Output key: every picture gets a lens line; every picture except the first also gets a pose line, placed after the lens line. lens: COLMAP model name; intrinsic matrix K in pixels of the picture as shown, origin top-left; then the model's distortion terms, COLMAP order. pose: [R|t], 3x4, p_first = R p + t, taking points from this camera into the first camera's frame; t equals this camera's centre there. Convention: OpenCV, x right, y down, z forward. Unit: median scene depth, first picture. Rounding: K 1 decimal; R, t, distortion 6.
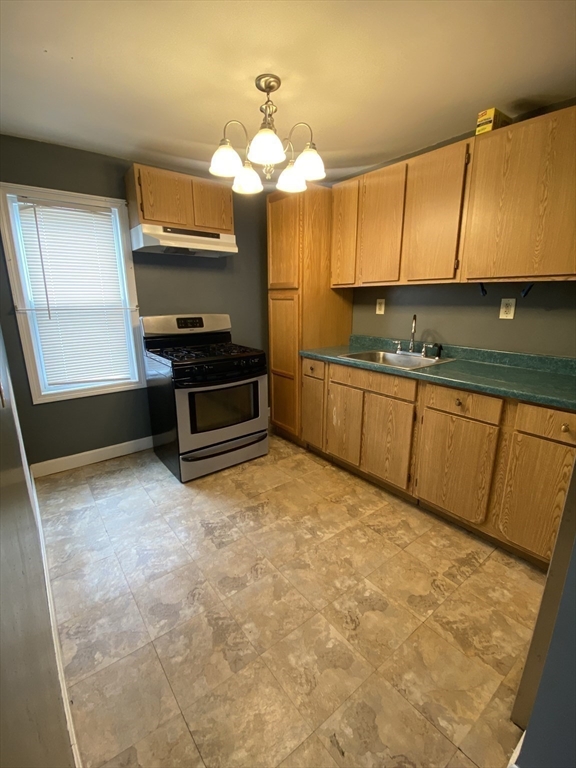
lens RADIAL K [[339.7, 0, 288.3], [0, 339.7, 381.0], [0, 0, 1]] dist [0.046832, -0.038661]
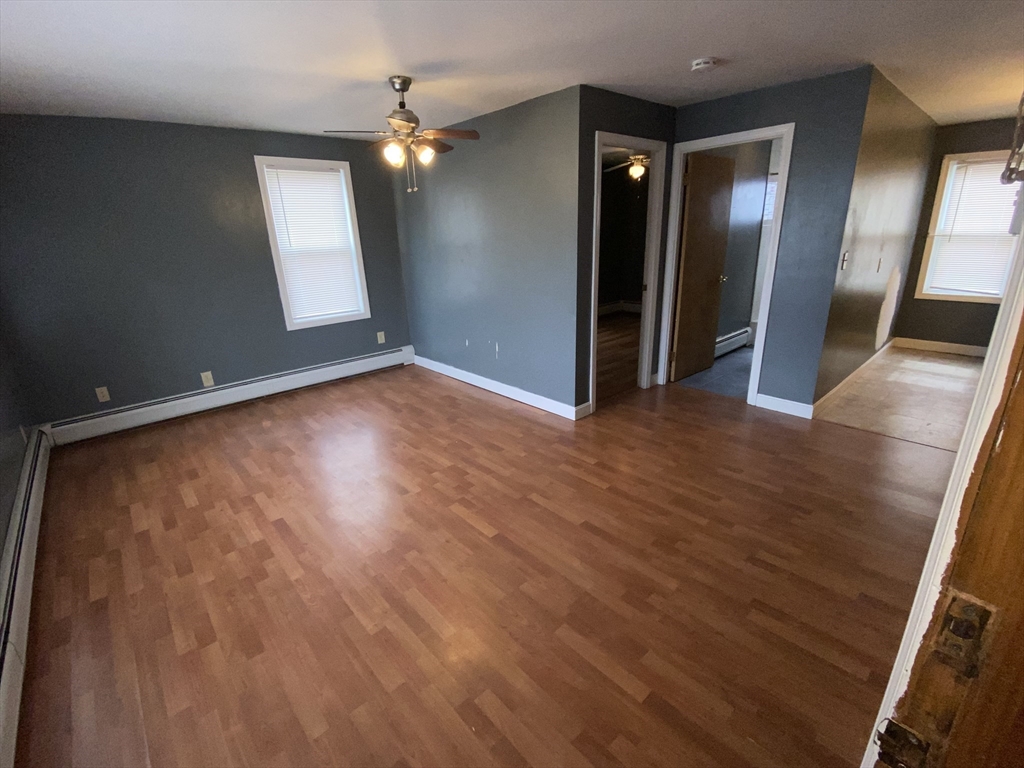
lens RADIAL K [[452.9, 0, 507.8], [0, 452.9, 383.7], [0, 0, 1]] dist [0.046832, -0.038661]
pose [[0.060881, 0.312514, -0.947960, 1.395315], [-0.196375, 0.934910, 0.295600, 0.202276], [0.978637, 0.168160, 0.118288, -1.101908]]
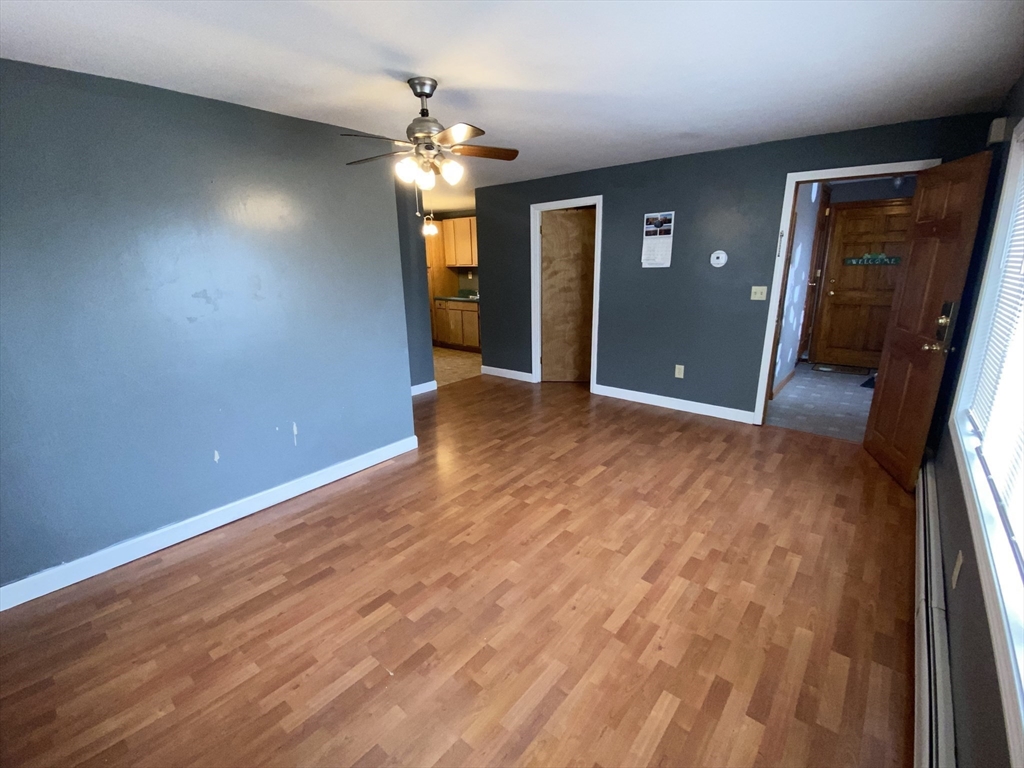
lens RADIAL K [[452.9, 0, 507.8], [0, 452.9, 383.7], [0, 0, 1]] dist [0.046832, -0.038661]
pose [[0.979247, -0.074406, 0.188521, -0.112408], [0.069126, 0.997013, 0.034438, 0.496706], [-0.190520, -0.020692, 0.981465, -2.421500]]
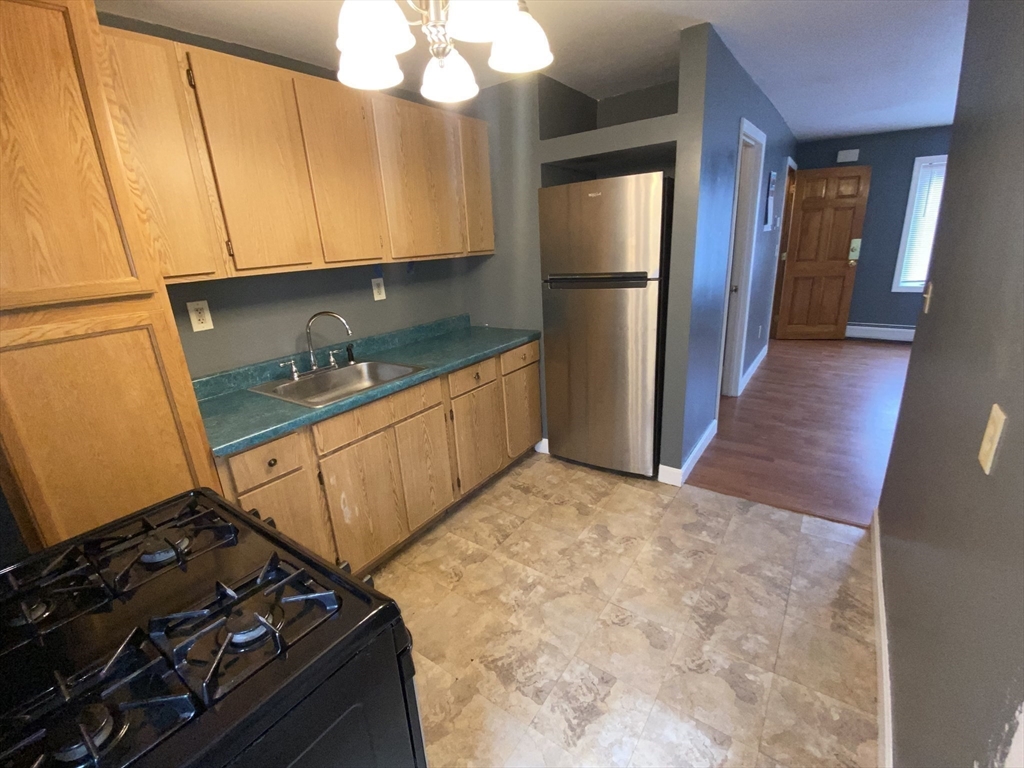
lens RADIAL K [[452.9, 0, 507.8], [0, 452.9, 383.7], [0, 0, 1]] dist [0.046832, -0.038661]
pose [[-0.277336, -0.276012, 0.920273, -0.682759], [0.286447, 0.890531, 0.353416, -0.318768], [-0.917078, 0.361624, -0.167914, 0.980522]]
